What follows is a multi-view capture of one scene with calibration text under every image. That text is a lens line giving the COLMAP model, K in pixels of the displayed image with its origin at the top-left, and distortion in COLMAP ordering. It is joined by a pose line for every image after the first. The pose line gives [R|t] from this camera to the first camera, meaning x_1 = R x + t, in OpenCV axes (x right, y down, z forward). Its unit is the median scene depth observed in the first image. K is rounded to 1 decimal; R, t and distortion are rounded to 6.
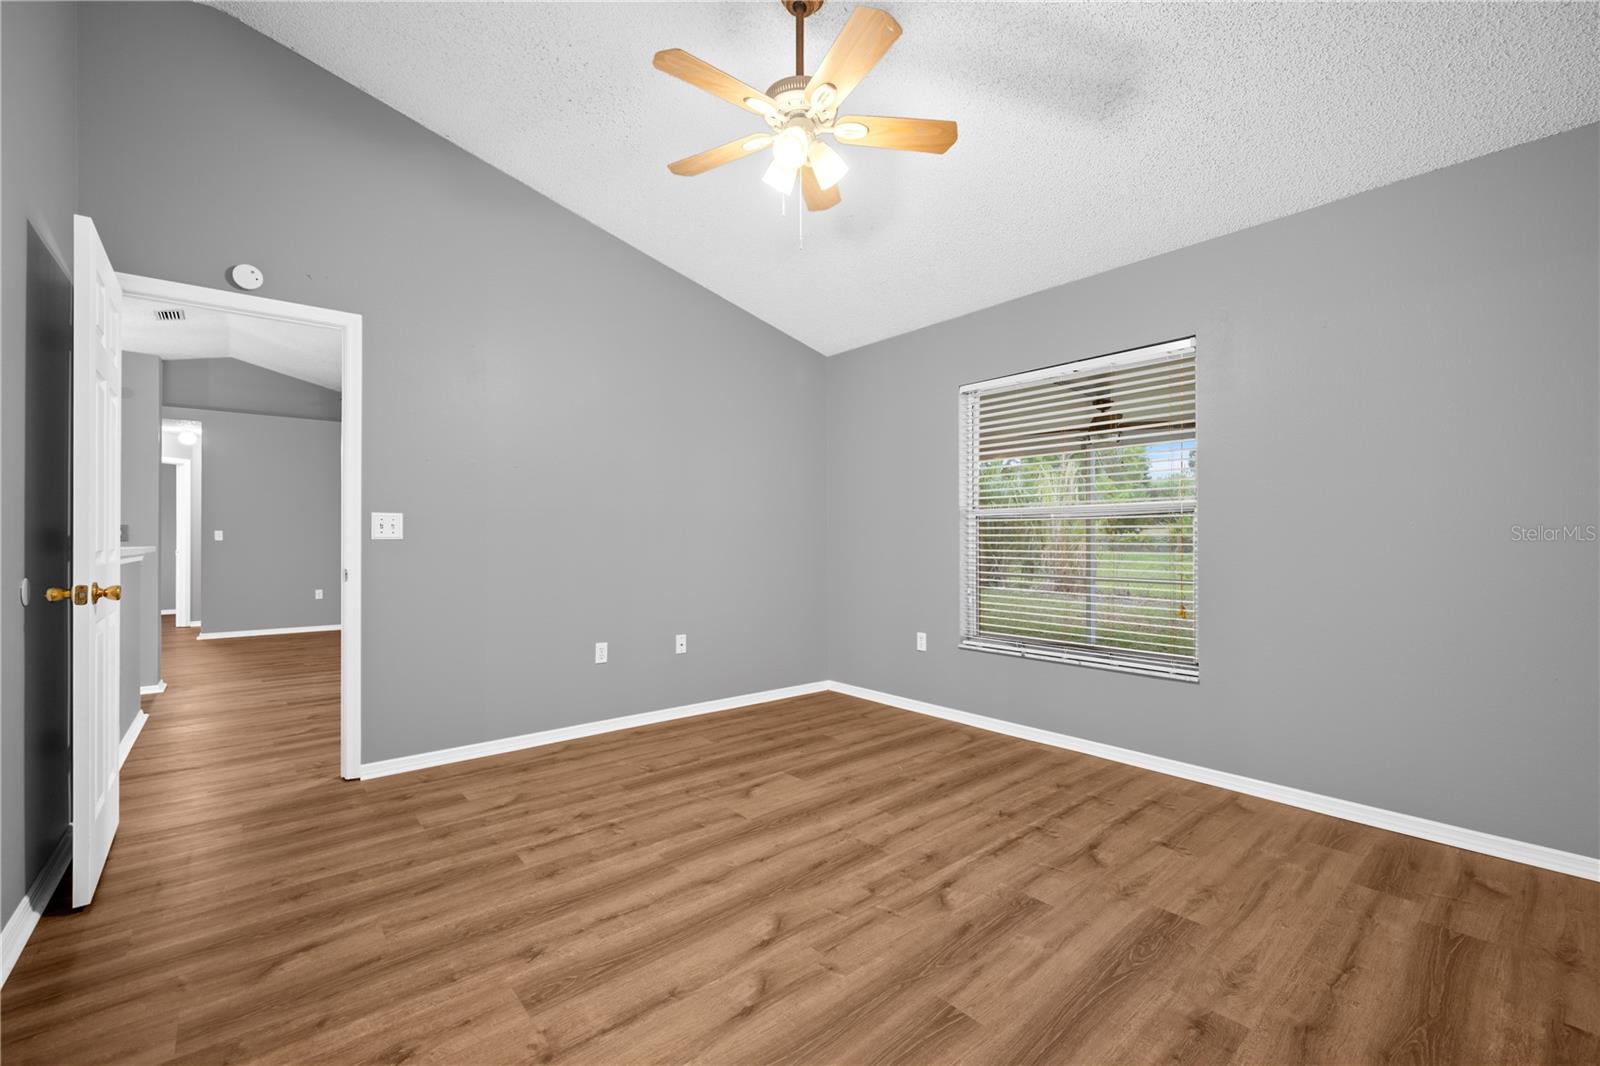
lens RADIAL K [[677.5, 0, 806.4], [0, 677.5, 527.2], [0, 0, 1]] dist [-0.003585, -0.000492]
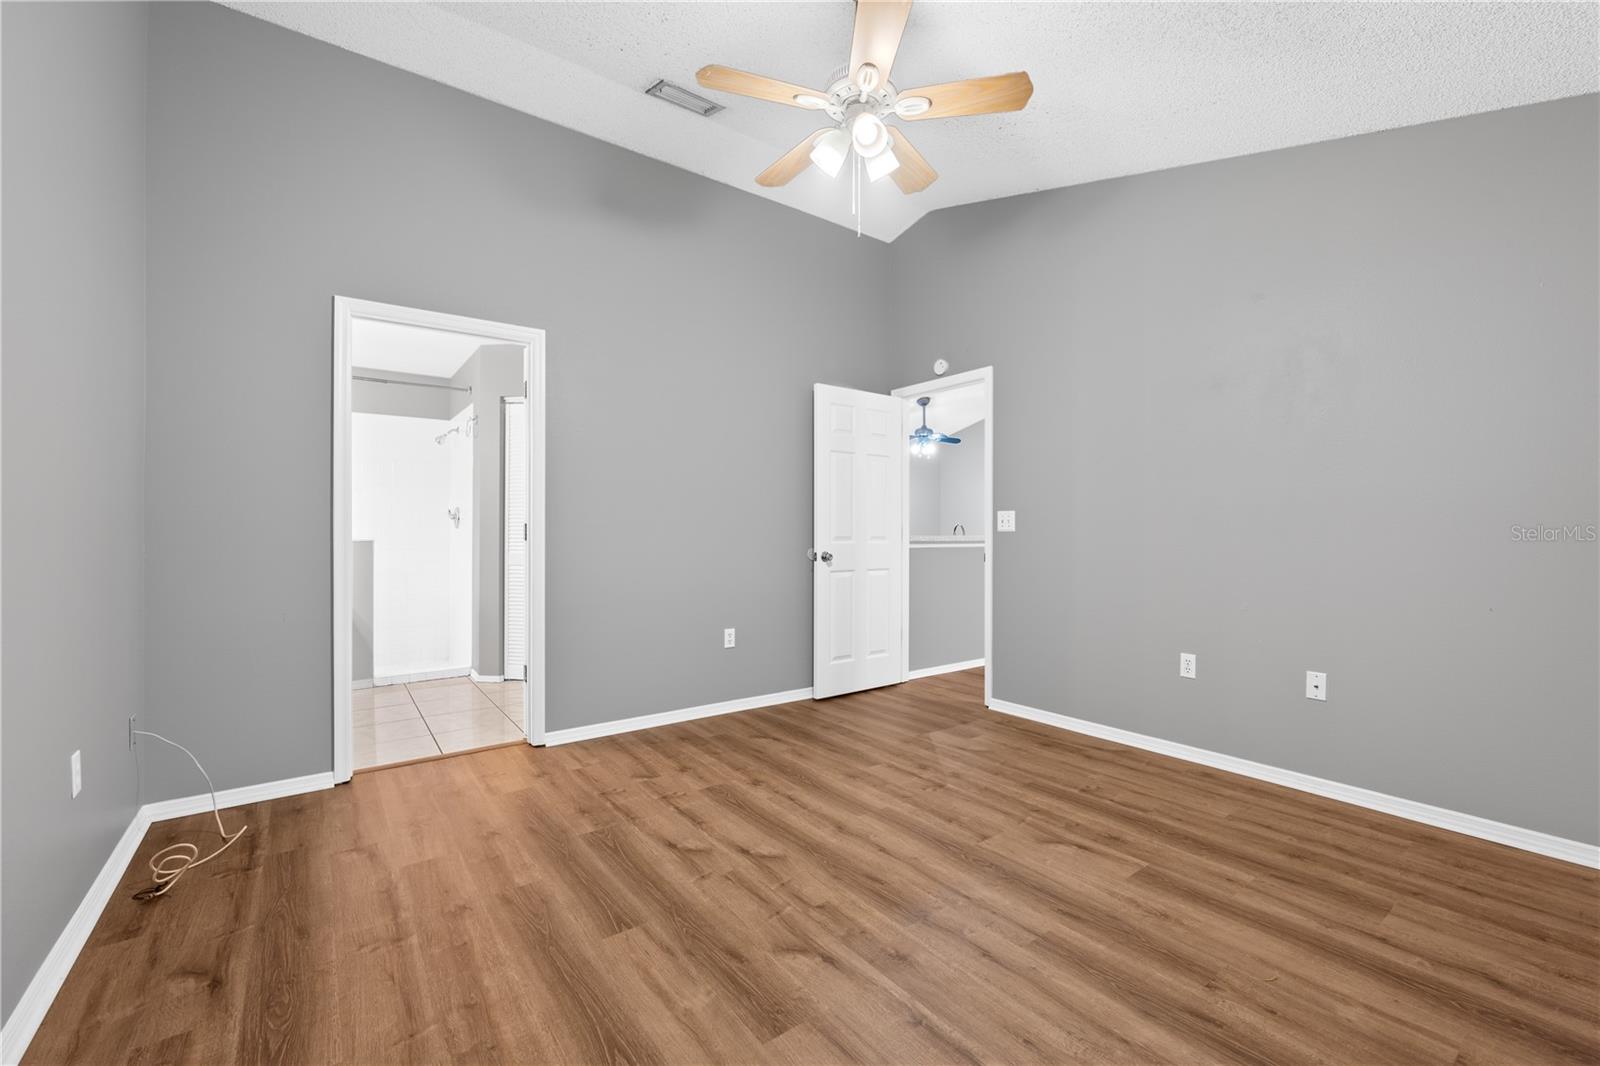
lens RADIAL K [[677.5, 0, 806.4], [0, 677.5, 527.2], [0, 0, 1]] dist [-0.003585, -0.000492]
pose [[-0.086064, -0.006786, -0.996266, 0.818580], [0.019319, 0.999777, -0.008479, 0.015306], [0.996102, -0.019977, -0.085914, 0.847373]]
